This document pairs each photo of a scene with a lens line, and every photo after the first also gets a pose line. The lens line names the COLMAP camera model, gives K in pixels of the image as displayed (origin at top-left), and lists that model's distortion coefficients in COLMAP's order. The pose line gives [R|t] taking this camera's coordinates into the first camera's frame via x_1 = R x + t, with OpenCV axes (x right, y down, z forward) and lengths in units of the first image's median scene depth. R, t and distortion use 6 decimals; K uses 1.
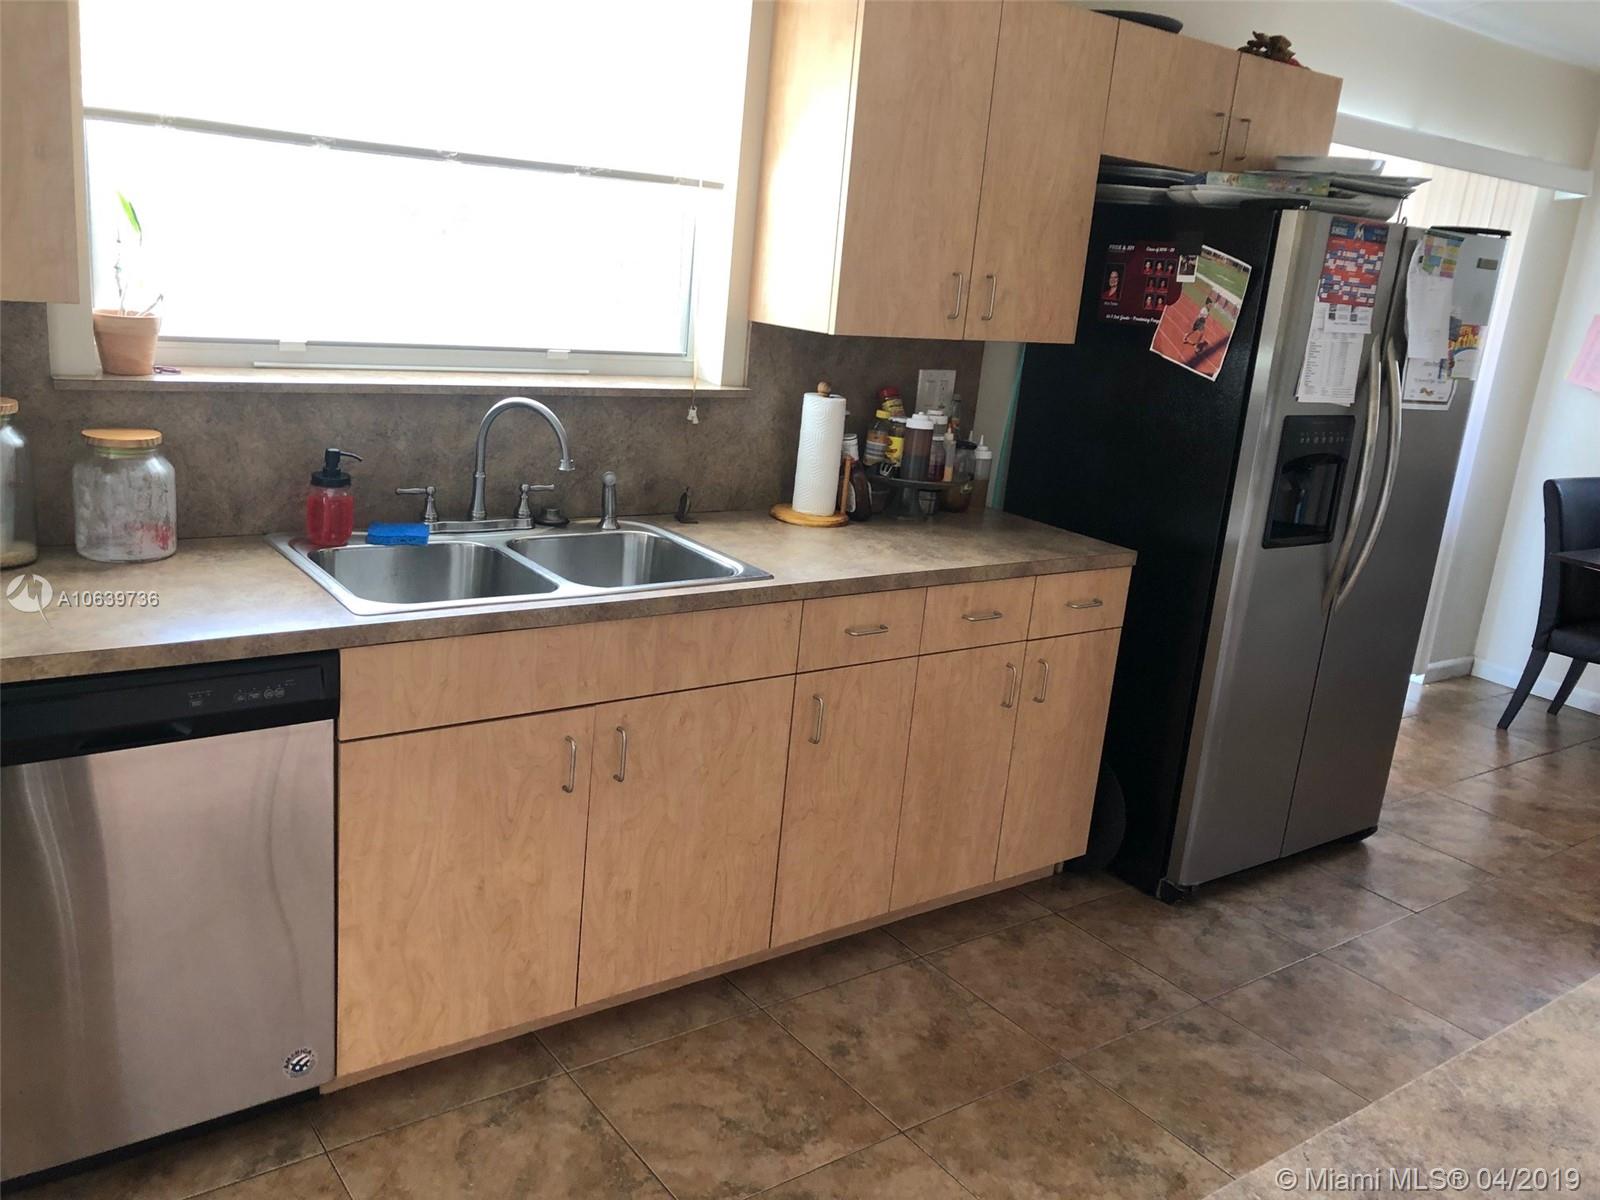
lens RADIAL K [[1326.1, 0, 800.0], [0, 1326.1, 600.0], [0, 0, 1]] dist [-0.007264, -0.007057]
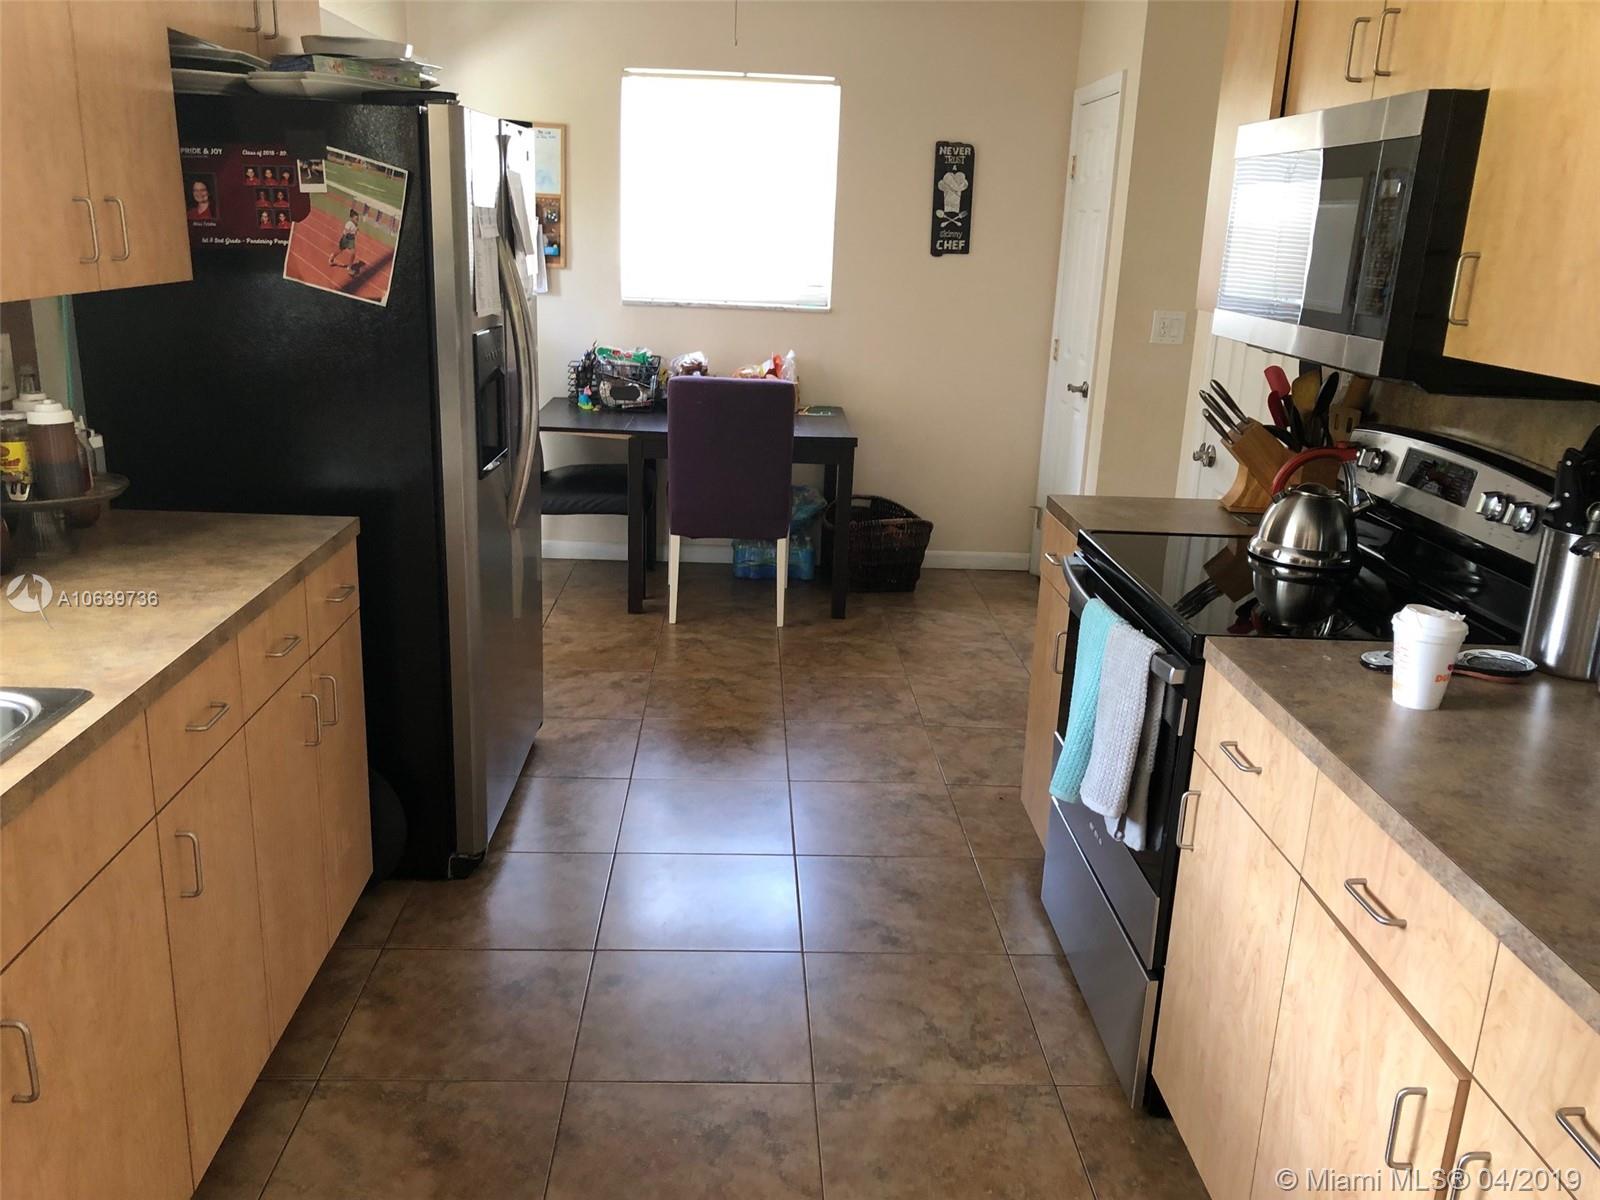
lens RADIAL K [[1305.6, 0, 800.0], [0, 1305.6, 600.0], [0, 0, 1]] dist [0.011729, 0.007297]
pose [[0.558523, -0.296022, 0.774869, -0.258872], [0.227646, 0.952987, 0.199982, -0.090243], [-0.797640, 0.064701, 0.599654, 0.275533]]
